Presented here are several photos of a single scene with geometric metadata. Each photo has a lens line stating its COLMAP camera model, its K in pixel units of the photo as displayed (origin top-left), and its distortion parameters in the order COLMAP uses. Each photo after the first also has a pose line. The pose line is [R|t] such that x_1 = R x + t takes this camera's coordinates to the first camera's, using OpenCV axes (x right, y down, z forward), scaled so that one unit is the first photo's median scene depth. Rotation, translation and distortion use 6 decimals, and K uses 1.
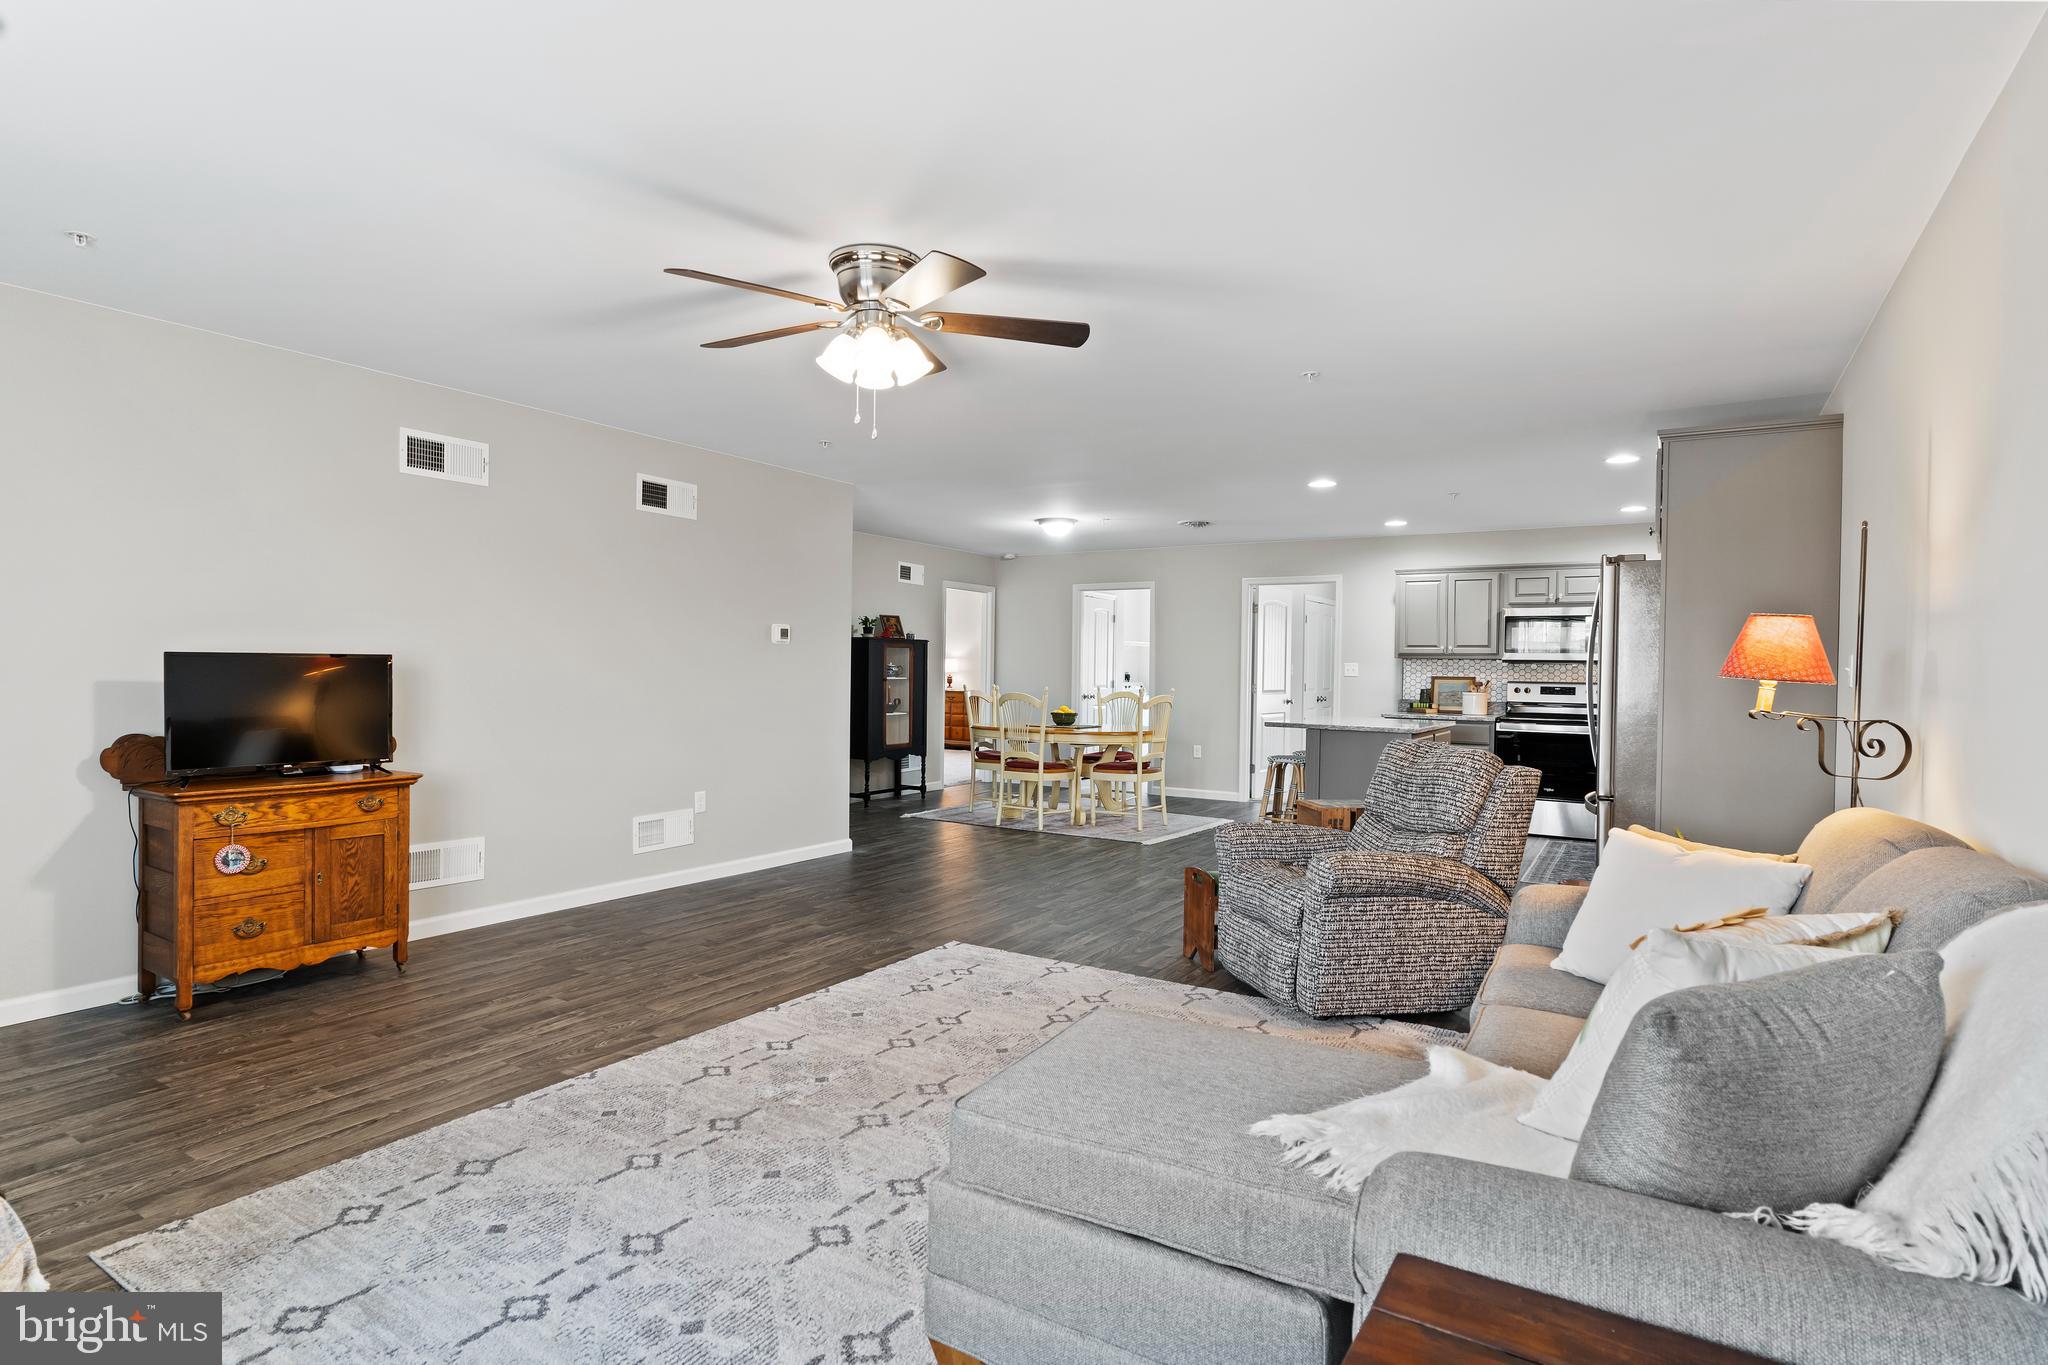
lens RADIAL K [[1050.0, 0, 1023.1], [0, 1050.0, 684.3], [0, 0, 1]] dist [-0.008801, 0.000053]
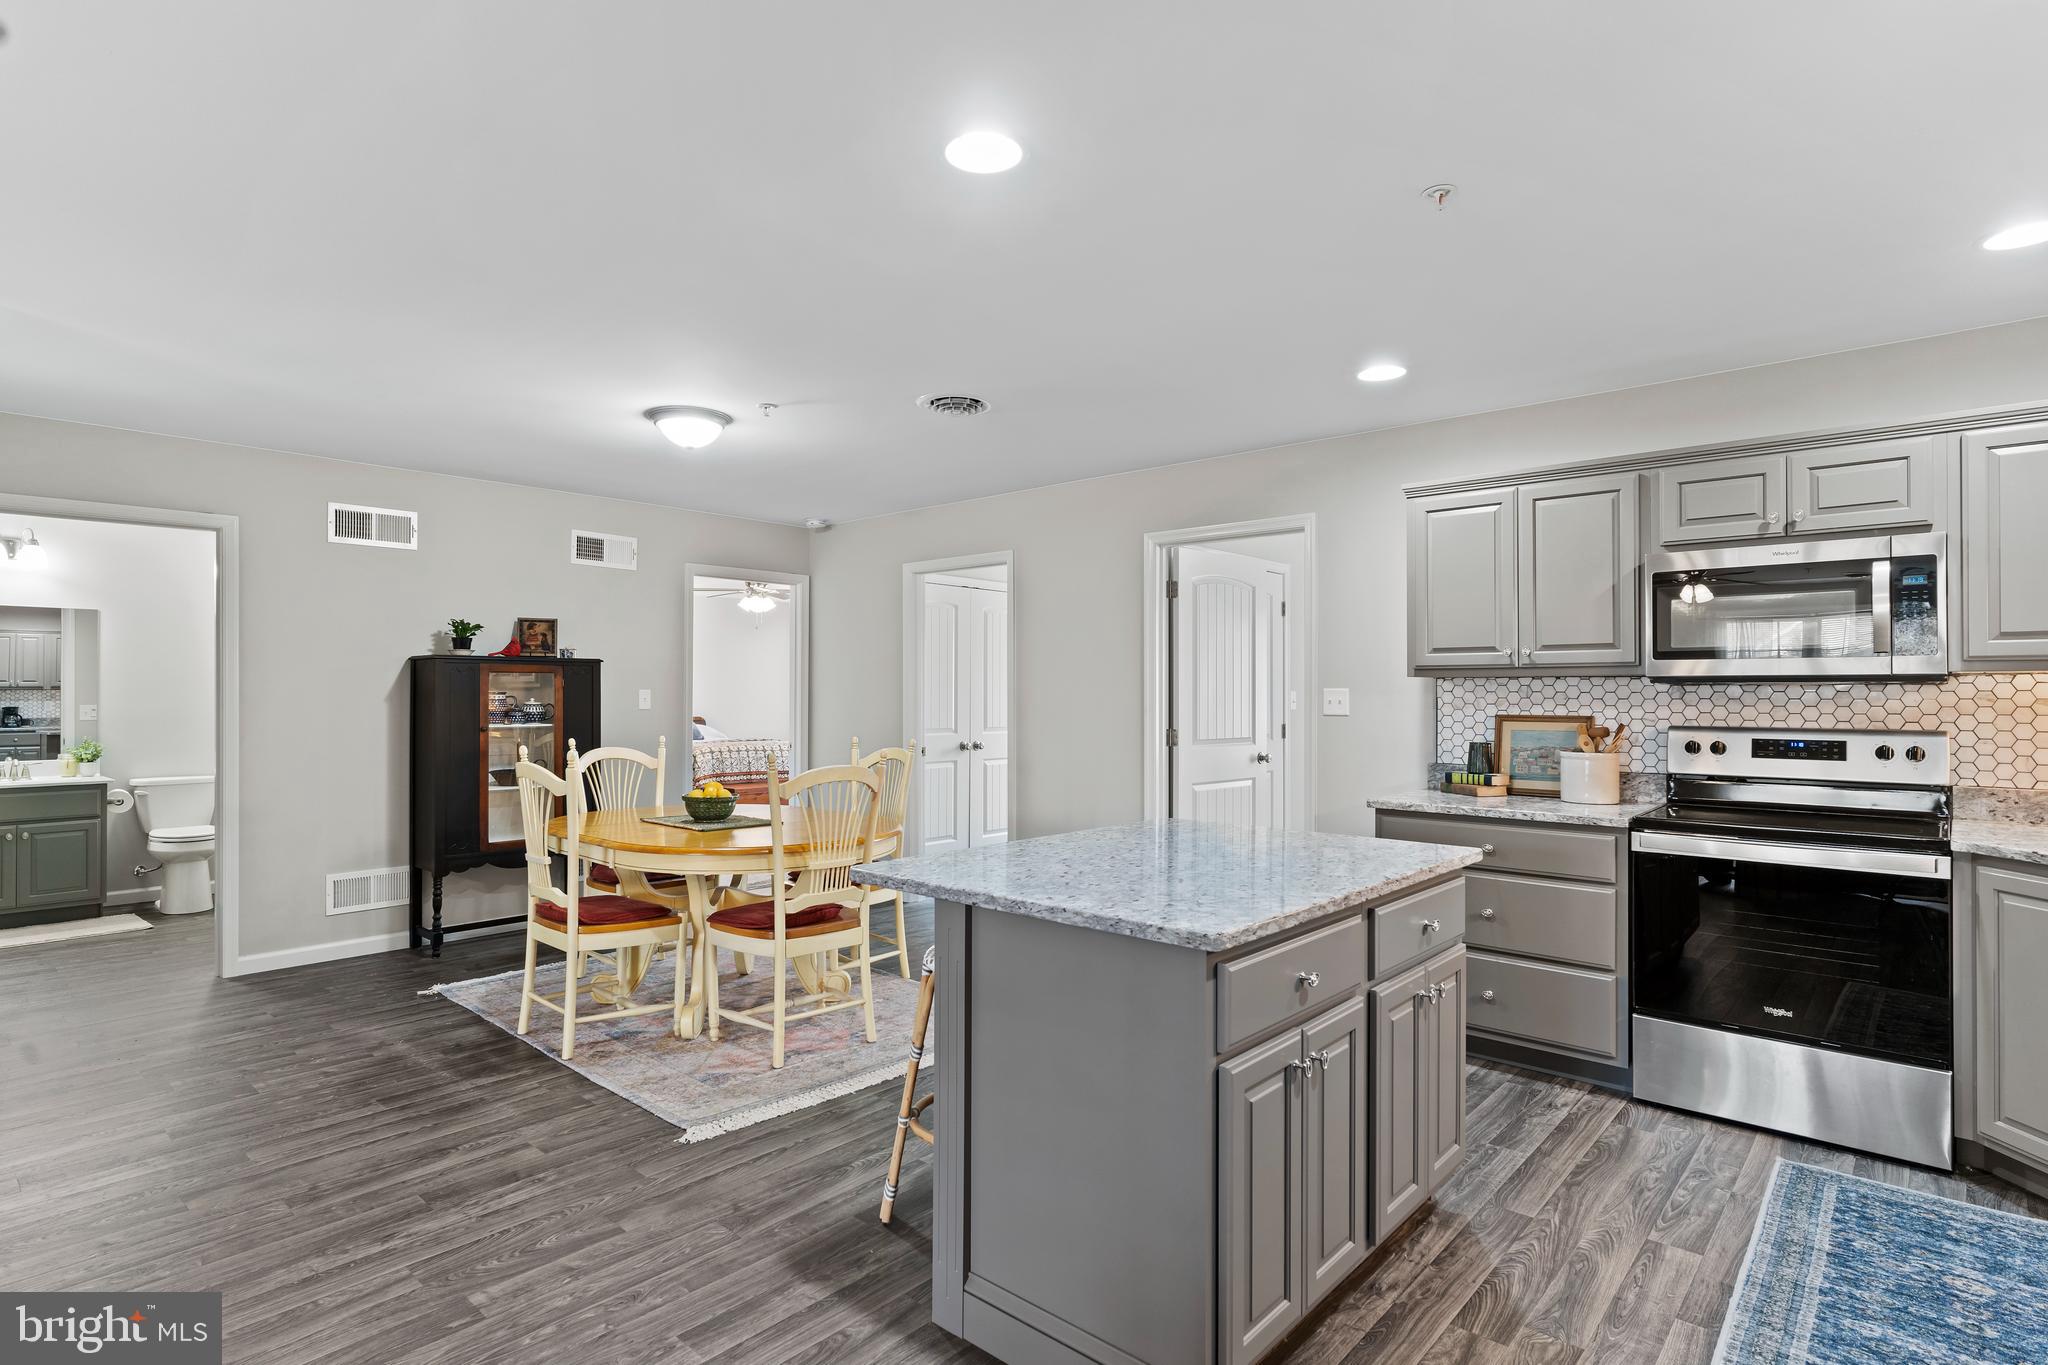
lens RADIAL K [[1049.1, 0, 1016.9], [0, 1049.1, 679.6], [0, 0, 1]] dist [-0.008855, 0.006516]
pose [[0.984915, -0.015100, -0.172379, 0.527977], [0.010140, 0.999510, -0.029615, -0.023425], [0.172742, 0.027420, 0.984585, 1.023799]]
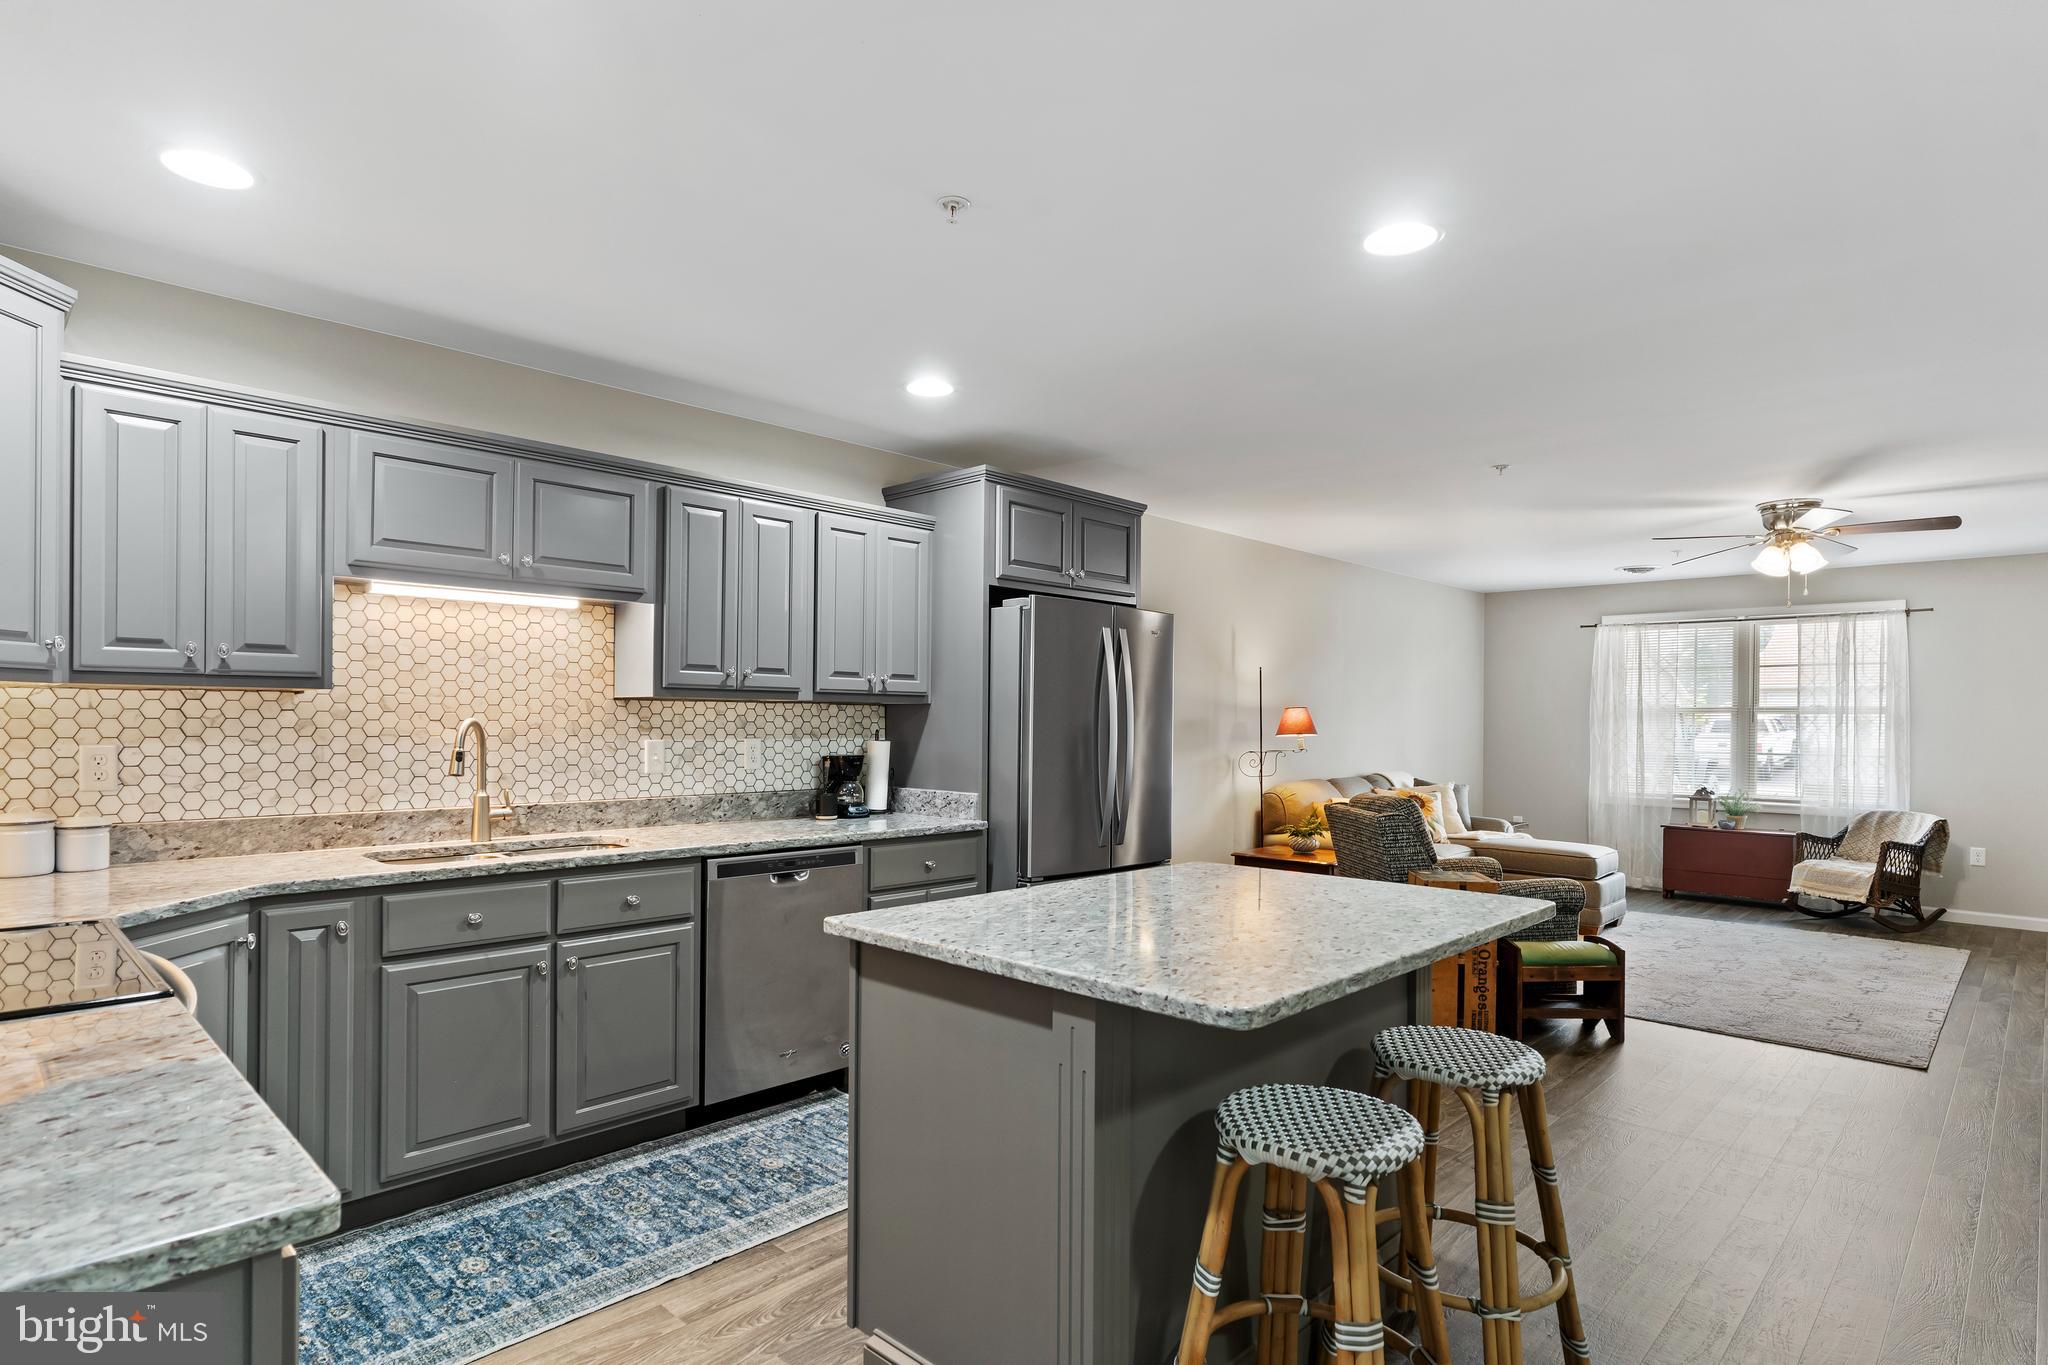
lens RADIAL K [[1068.5, 0, 1010.5], [0, 1068.5, 720.7], [0, 0, 1]] dist [-0.001352, 0.000530]
pose [[-0.975843, -0.023081, 0.217250, 0.502548], [-0.019875, 0.999659, 0.016931, -0.039411], [-0.217567, 0.012205, -0.975969, 2.109607]]
